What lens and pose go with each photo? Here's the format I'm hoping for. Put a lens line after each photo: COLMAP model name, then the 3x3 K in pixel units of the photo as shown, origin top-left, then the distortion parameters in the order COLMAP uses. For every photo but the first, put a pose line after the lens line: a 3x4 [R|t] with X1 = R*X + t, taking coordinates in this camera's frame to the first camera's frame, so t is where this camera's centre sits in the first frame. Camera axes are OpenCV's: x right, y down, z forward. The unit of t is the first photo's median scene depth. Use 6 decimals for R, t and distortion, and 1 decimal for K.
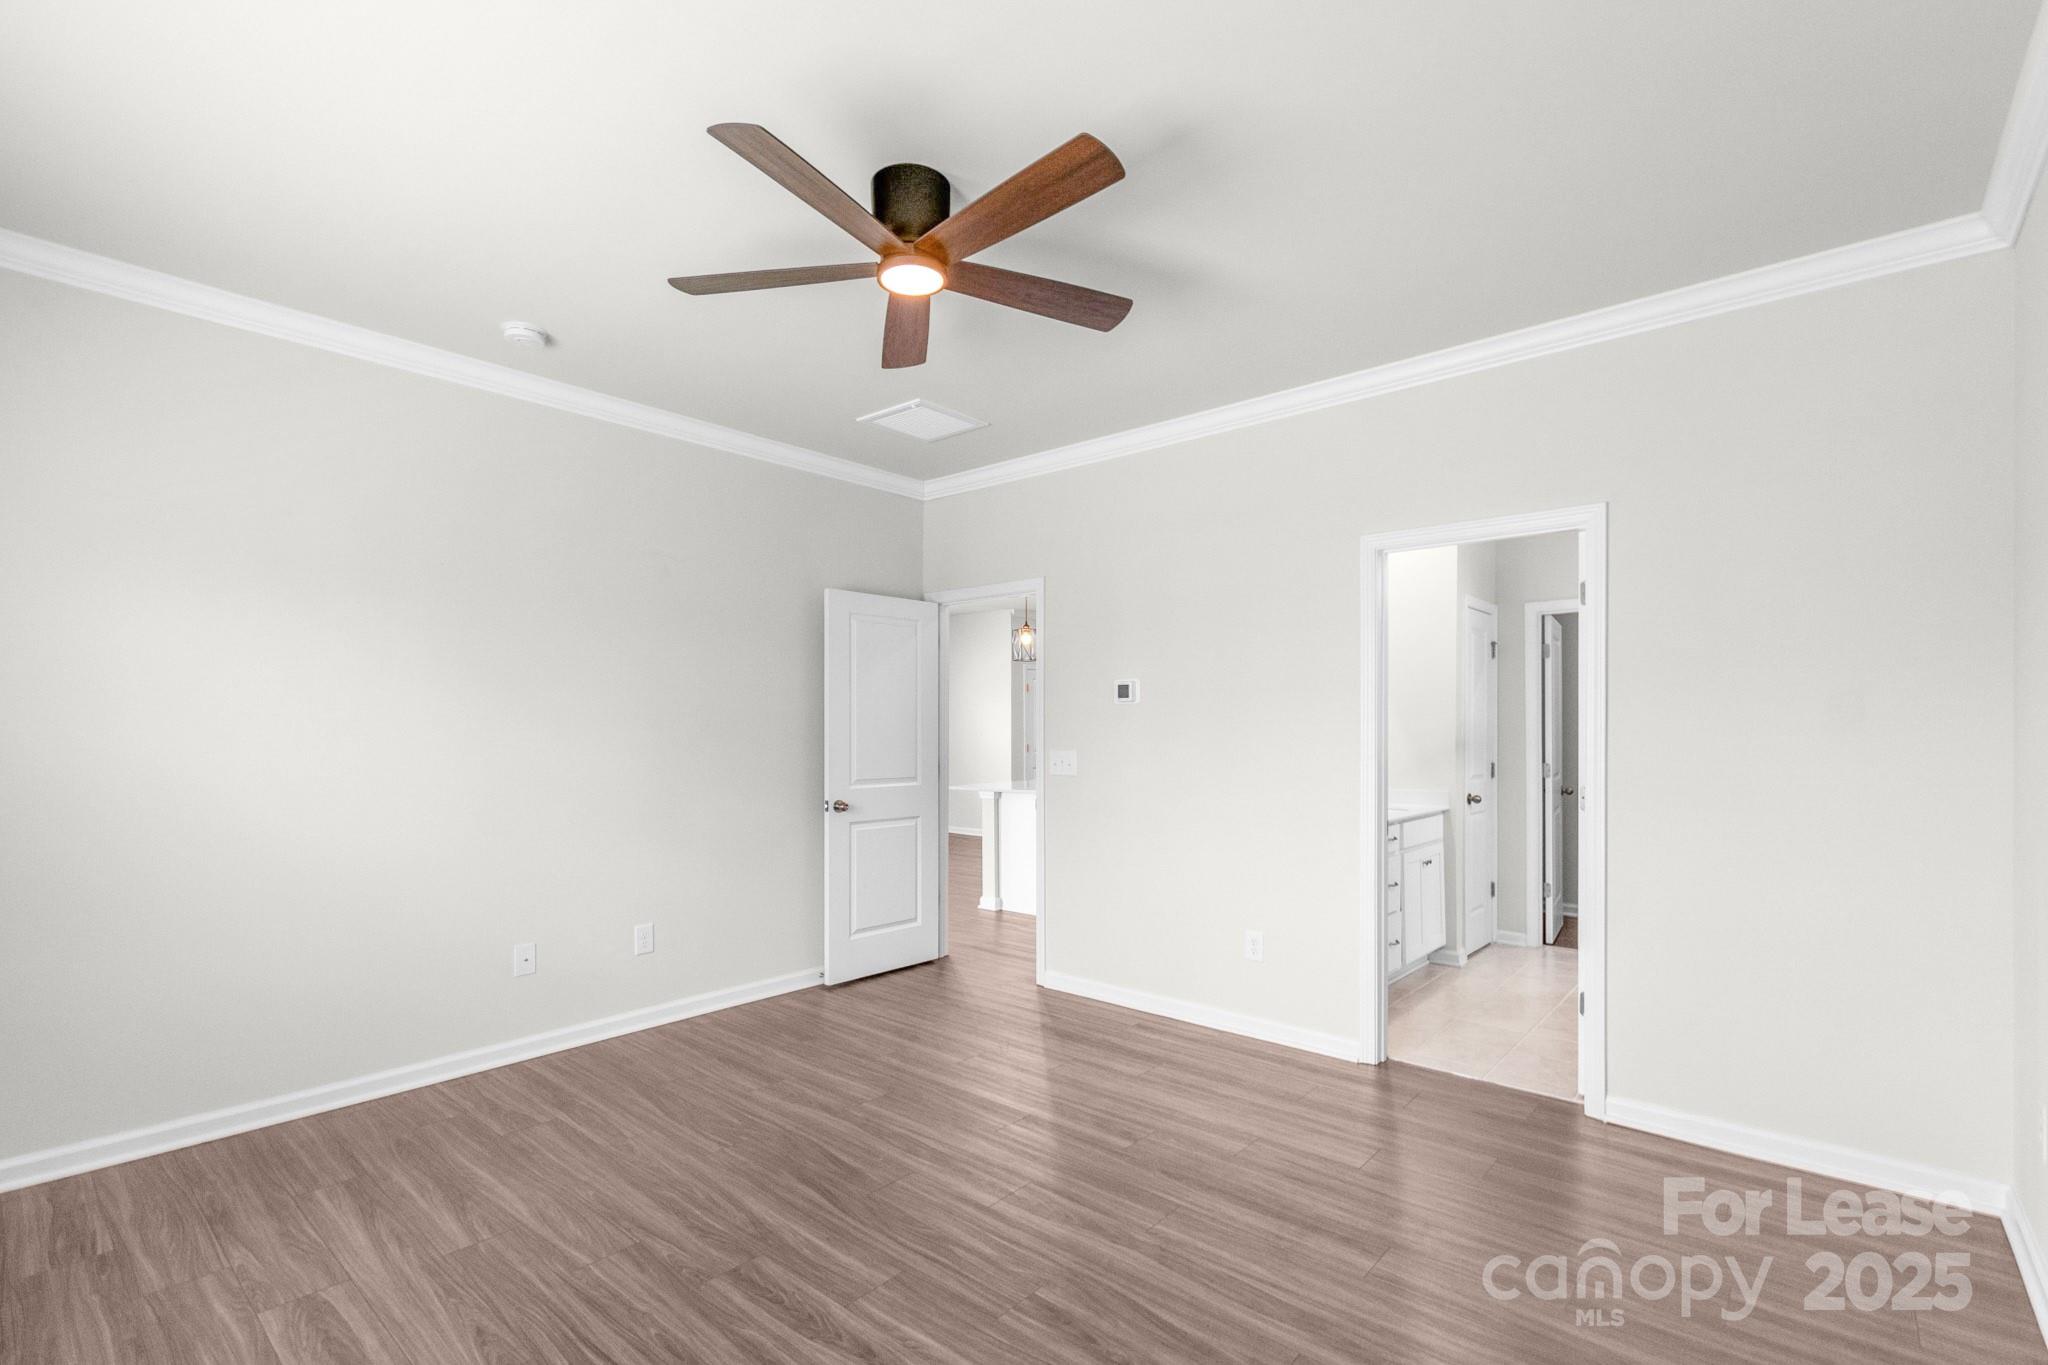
lens RADIAL K [[923.4, 0, 1042.7], [0, 923.4, 709.4], [0, 0, 1]] dist [0.000083, -0.000007]
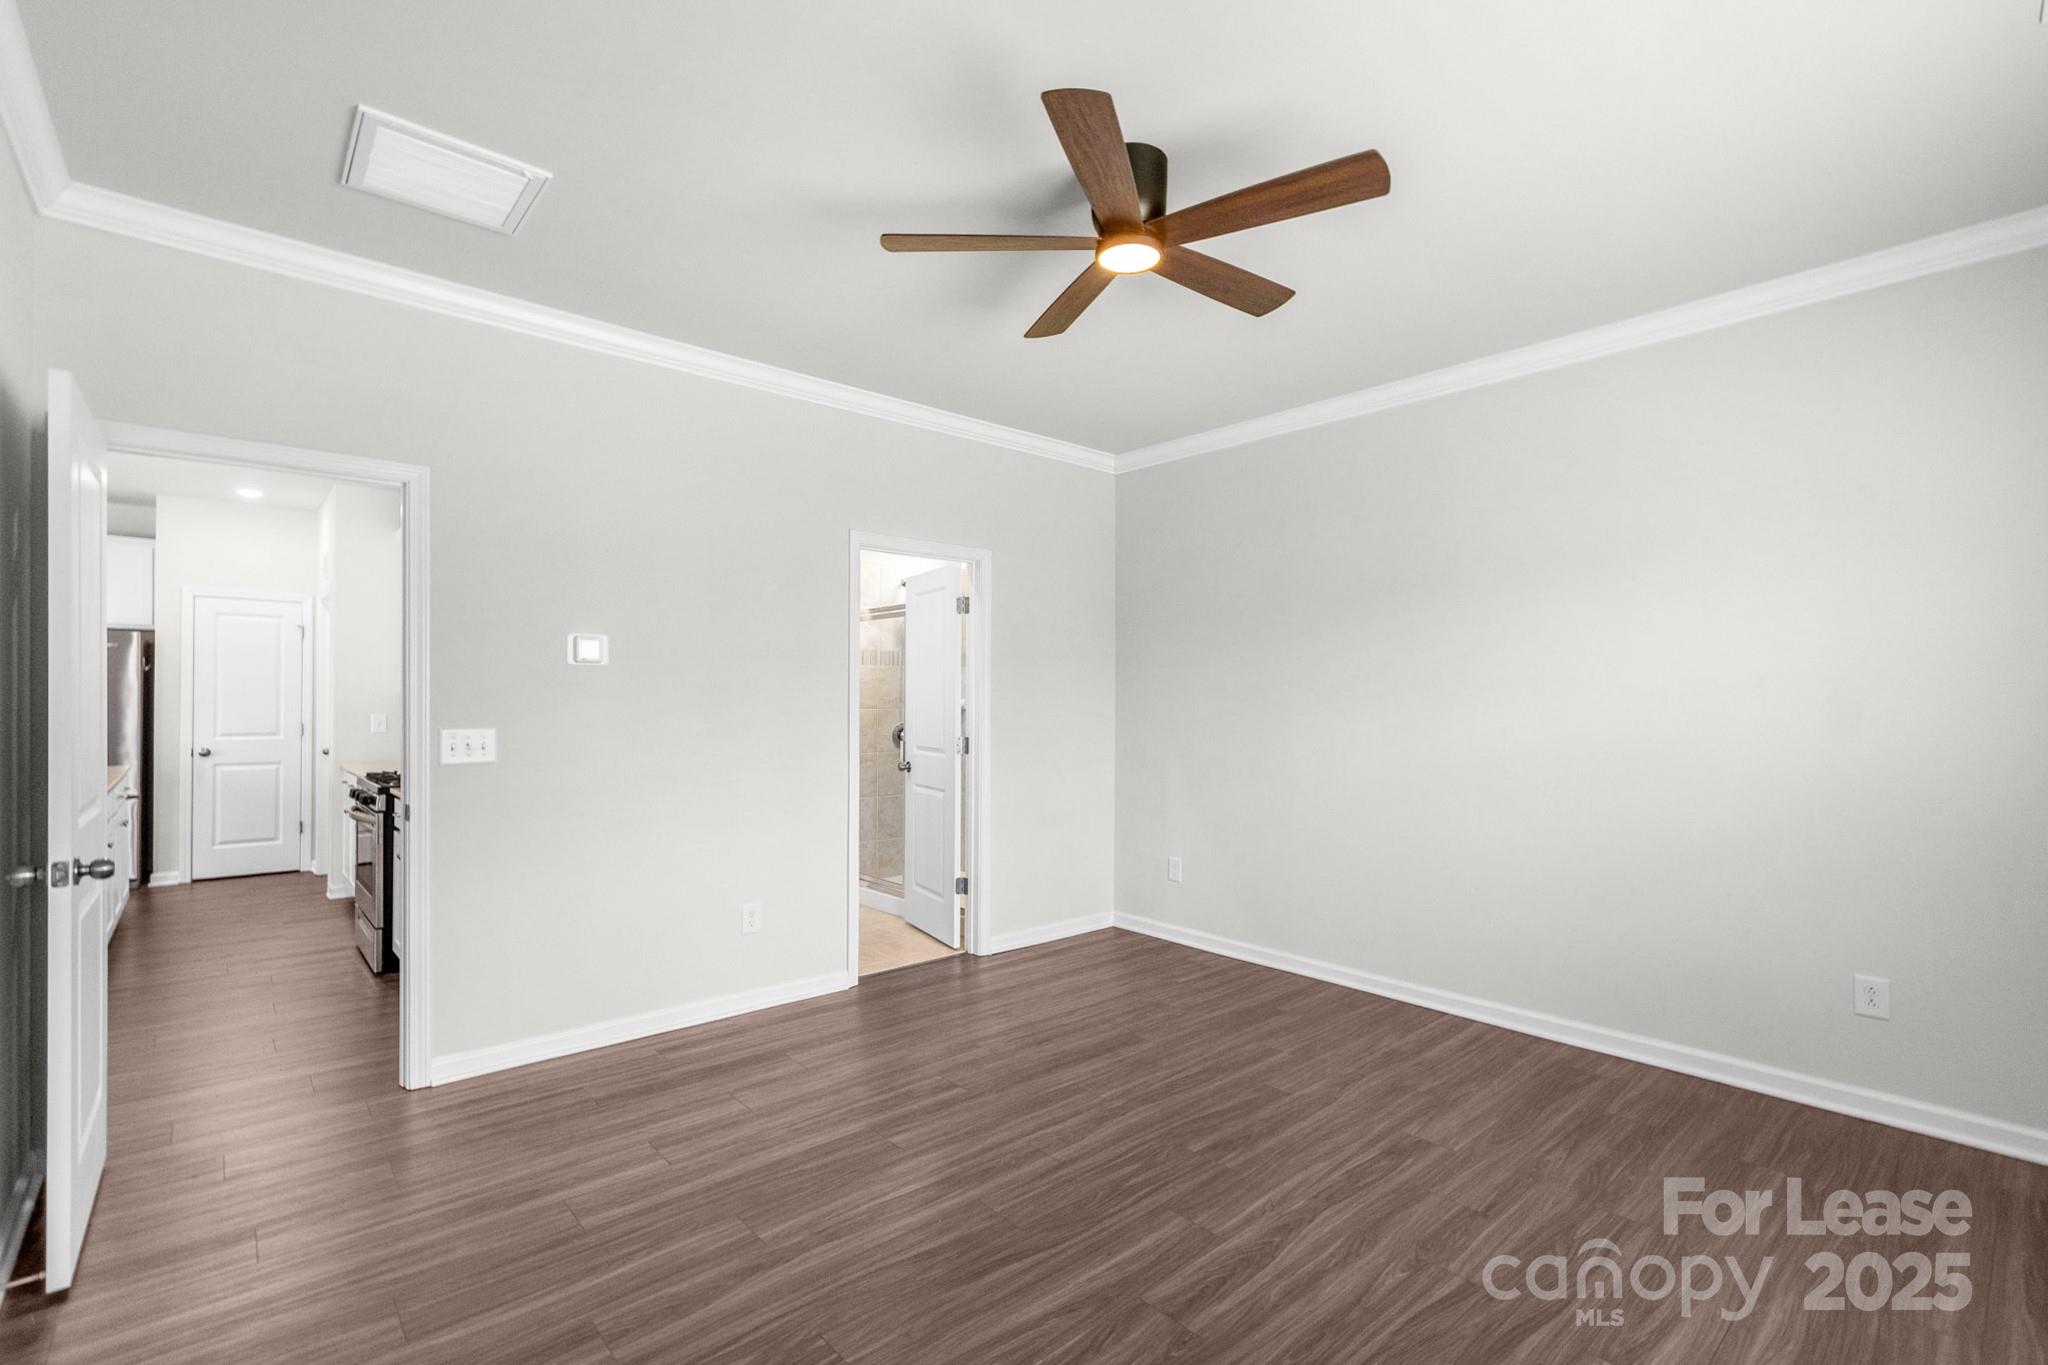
lens RADIAL K [[902.6, 0, 1024.0], [0, 902.6, 682.5], [0, 0, 1]] dist [-0.000779, -0.000221]
pose [[0.146346, 0.017395, 0.989080, -0.875339], [-0.024057, 0.999612, -0.014021, 0.015363], [-0.988941, -0.021742, 0.146708, 0.739807]]
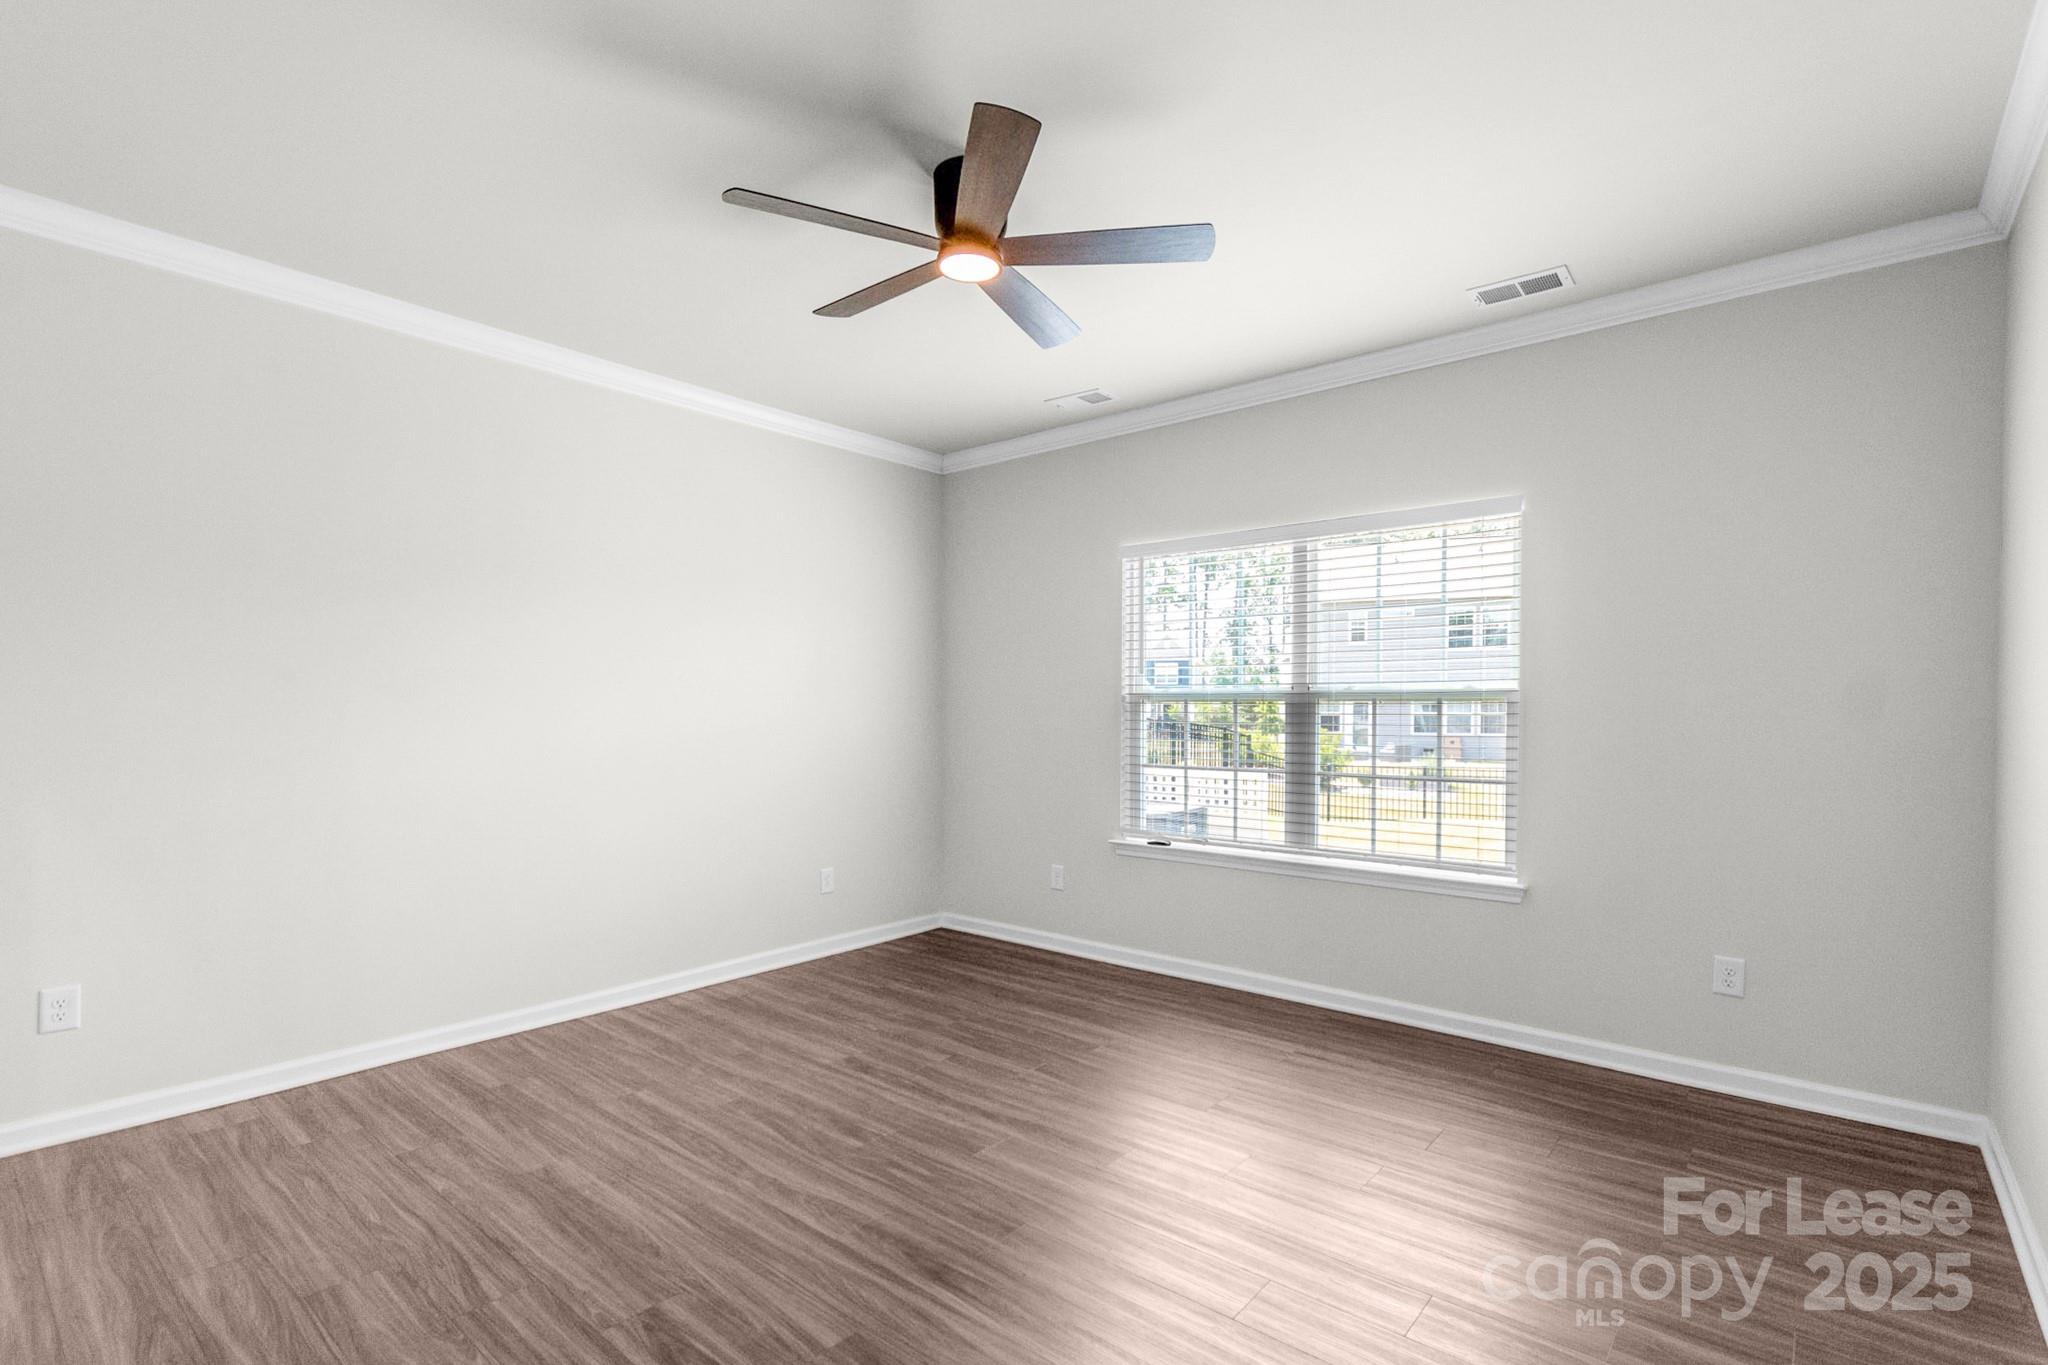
lens RADIAL K [[927.3, 0, 1003.7], [0, 927.3, 687.7], [0, 0, 1]] dist [0.000643, -0.000043]
pose [[-0.999678, -0.008307, 0.023975, -0.163392], [-0.009319, 0.999057, -0.042407, 0.038090], [-0.023600, -0.042616, -0.998813, 1.595683]]
